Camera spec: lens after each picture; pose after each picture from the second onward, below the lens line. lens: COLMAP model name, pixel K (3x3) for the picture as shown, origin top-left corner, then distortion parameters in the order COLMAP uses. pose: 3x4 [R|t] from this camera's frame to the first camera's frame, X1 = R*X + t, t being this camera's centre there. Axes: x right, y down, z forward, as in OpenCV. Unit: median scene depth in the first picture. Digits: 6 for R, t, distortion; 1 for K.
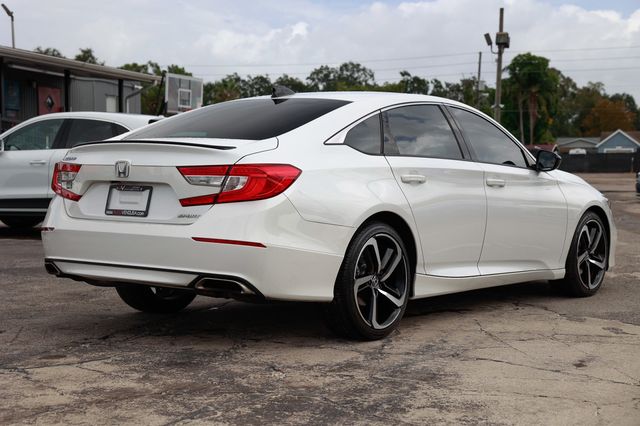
lens RADIAL K [[1100.2, 0, 319.5], [0, 1100.2, 218.1], [0, 0, 1]] dist [0.144085, 0.000000]
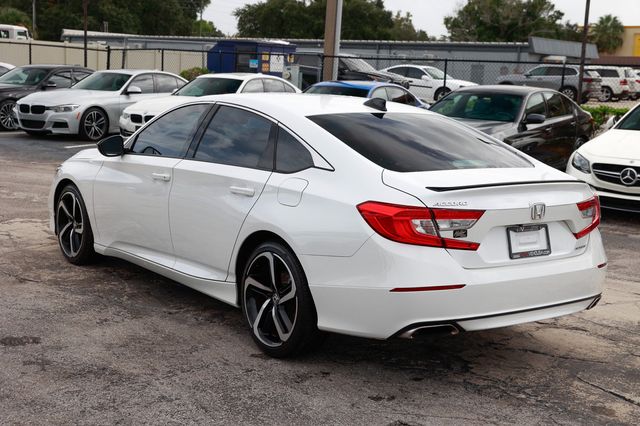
lens RADIAL K [[892.1, 0, 321.3], [0, 892.1, 211.9], [0, 0, 1]] dist [0.012739, 0.000000]
pose [[0.269548, -0.142798, 0.952341, -0.999630], [0.005763, 0.989166, 0.146689, -0.163451], [-0.962970, -0.034052, 0.267451, 0.982193]]
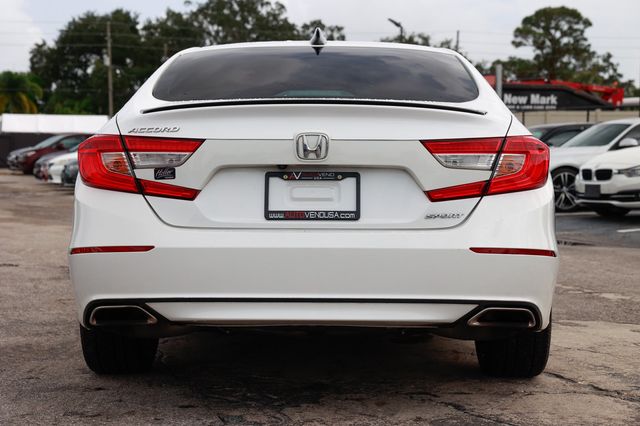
lens RADIAL K [[1164.0, 0, 320.1], [0, 1164.0, 211.6], [0, 0, 1]] dist [0.239416, 0.000000]
pose [[0.801639, -0.035692, 0.596742, -0.574885], [0.034950, 0.999307, 0.012820, -0.015463], [-0.596786, 0.010579, 0.802331, 0.473139]]
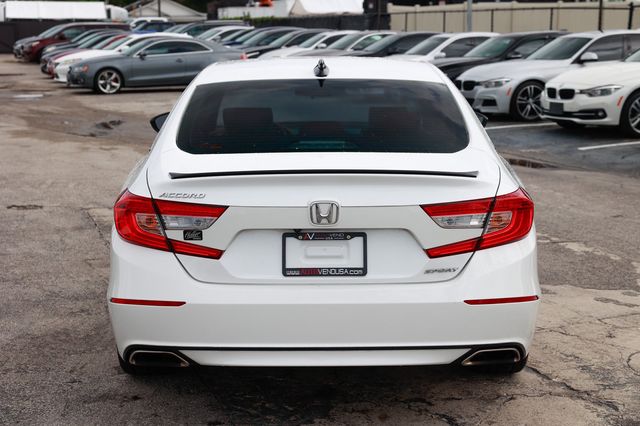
lens RADIAL K [[1059.4, 0, 318.7], [0, 1059.4, 212.0], [0, 0, 1]] dist [0.201426, 0.000000]
pose [[0.791905, -0.116438, 0.599440, -0.590214], [0.044935, 0.990102, 0.132959, -0.135507], [-0.608989, -0.078355, 0.789299, 0.475144]]
